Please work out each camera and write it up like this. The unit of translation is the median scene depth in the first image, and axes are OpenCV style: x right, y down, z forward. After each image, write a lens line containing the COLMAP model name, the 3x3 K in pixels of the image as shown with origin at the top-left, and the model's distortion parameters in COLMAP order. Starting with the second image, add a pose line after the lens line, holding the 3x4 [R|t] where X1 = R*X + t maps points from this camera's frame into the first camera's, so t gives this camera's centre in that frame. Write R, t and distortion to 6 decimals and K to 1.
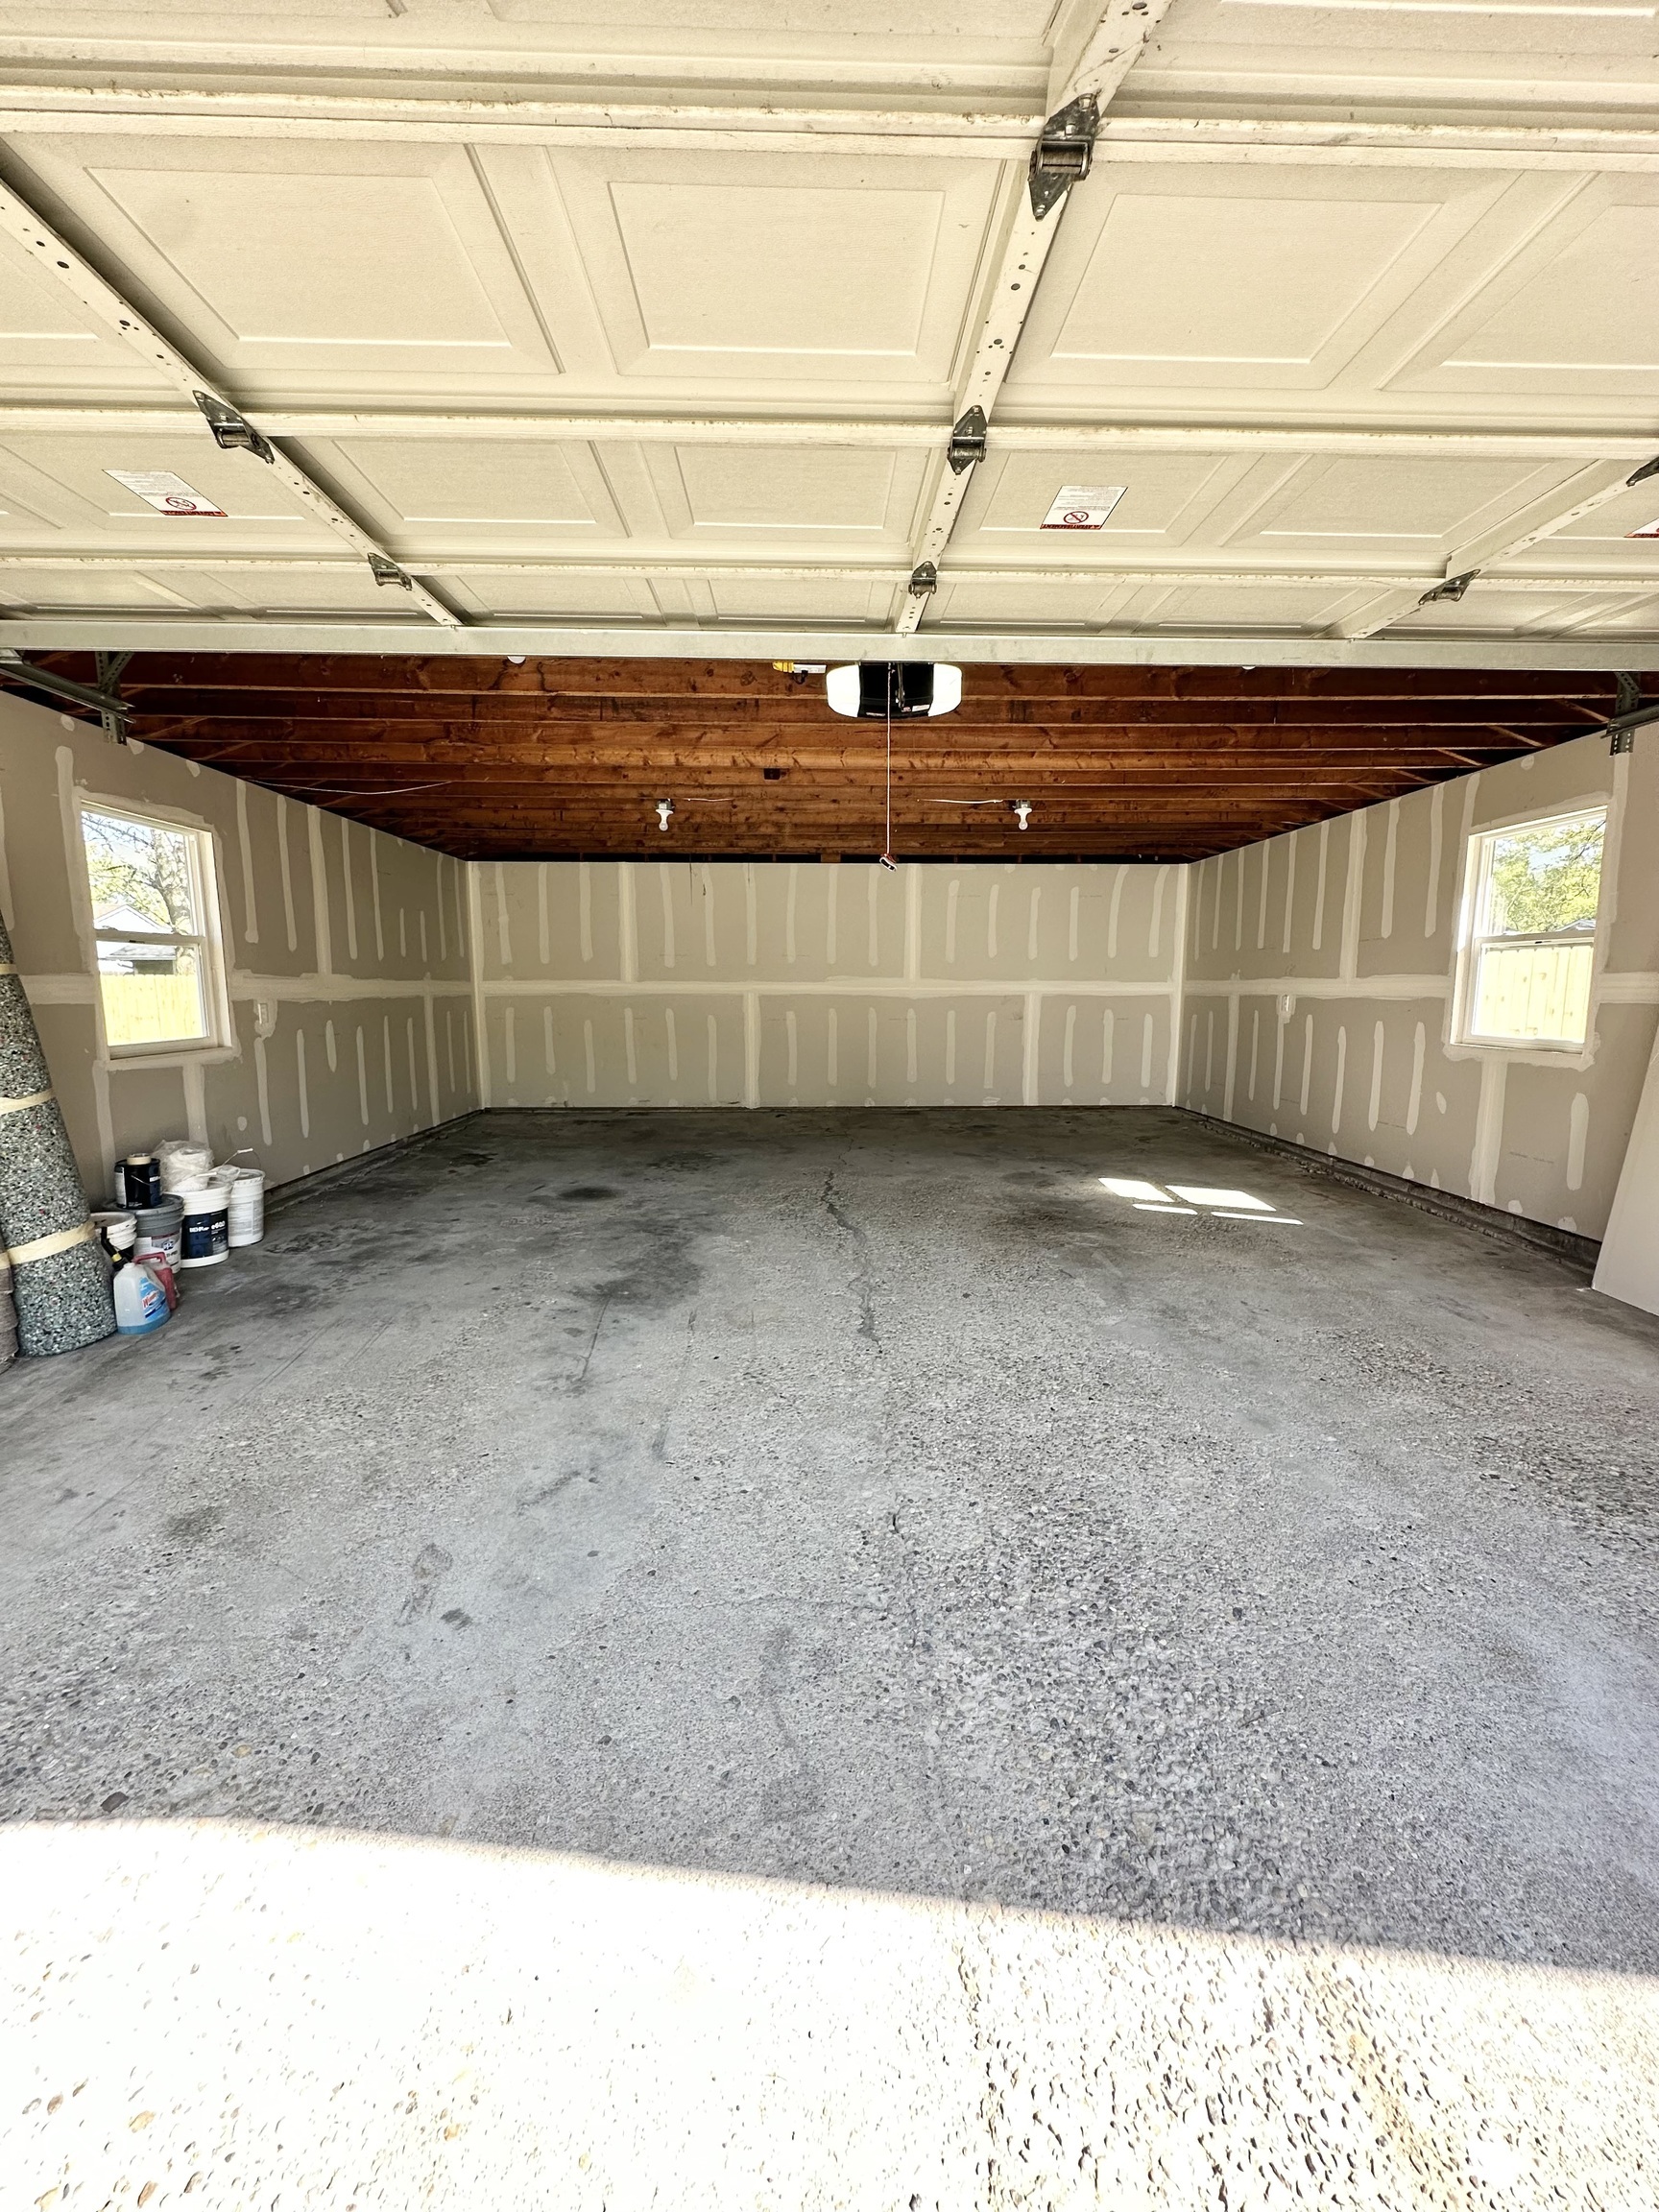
lens RADIAL K [[881.9, 0, 829.5], [0, 881.9, 1106.0], [0, 0, 1]] dist [-0.006377, 0.001781]
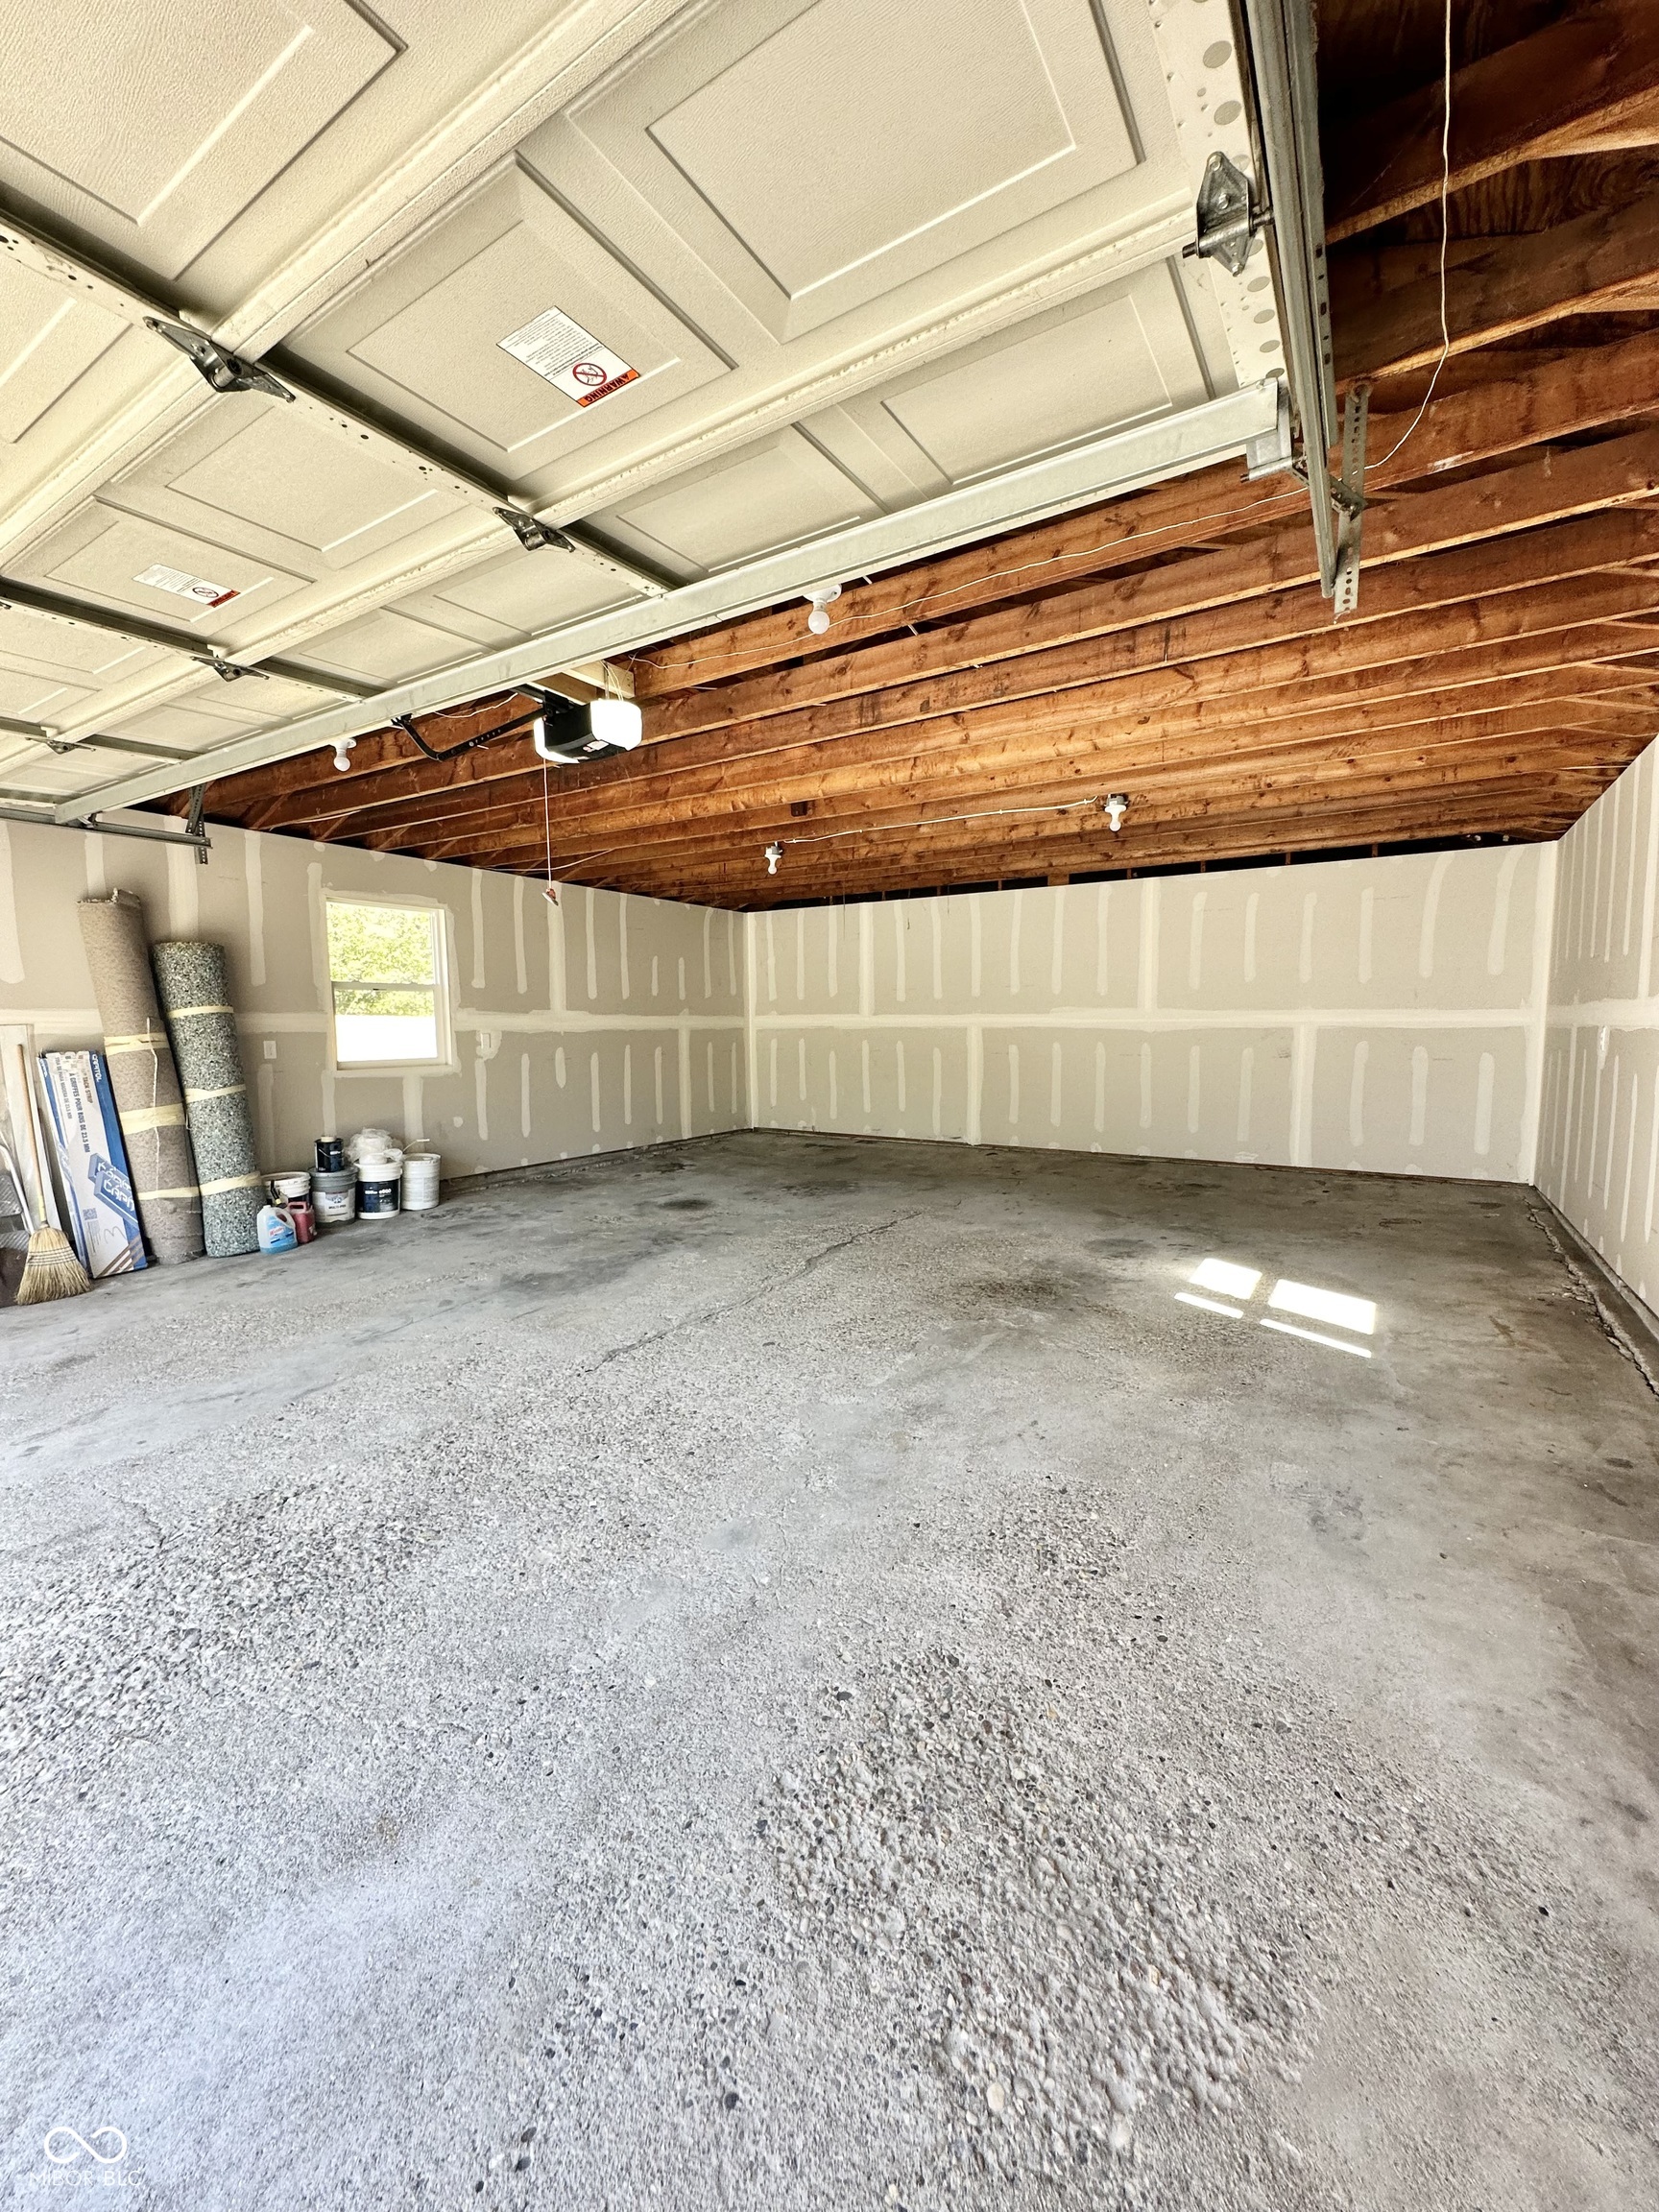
lens RADIAL K [[881.9, 0, 829.5], [0, 881.9, 1106.0], [0, 0, 1]] dist [-0.006377, 0.001781]
pose [[0.831355, 0.047570, -0.553702, 0.620143], [-0.069800, 0.997378, -0.019113, -0.020138], [0.551340, 0.054538, 0.832496, 0.211710]]
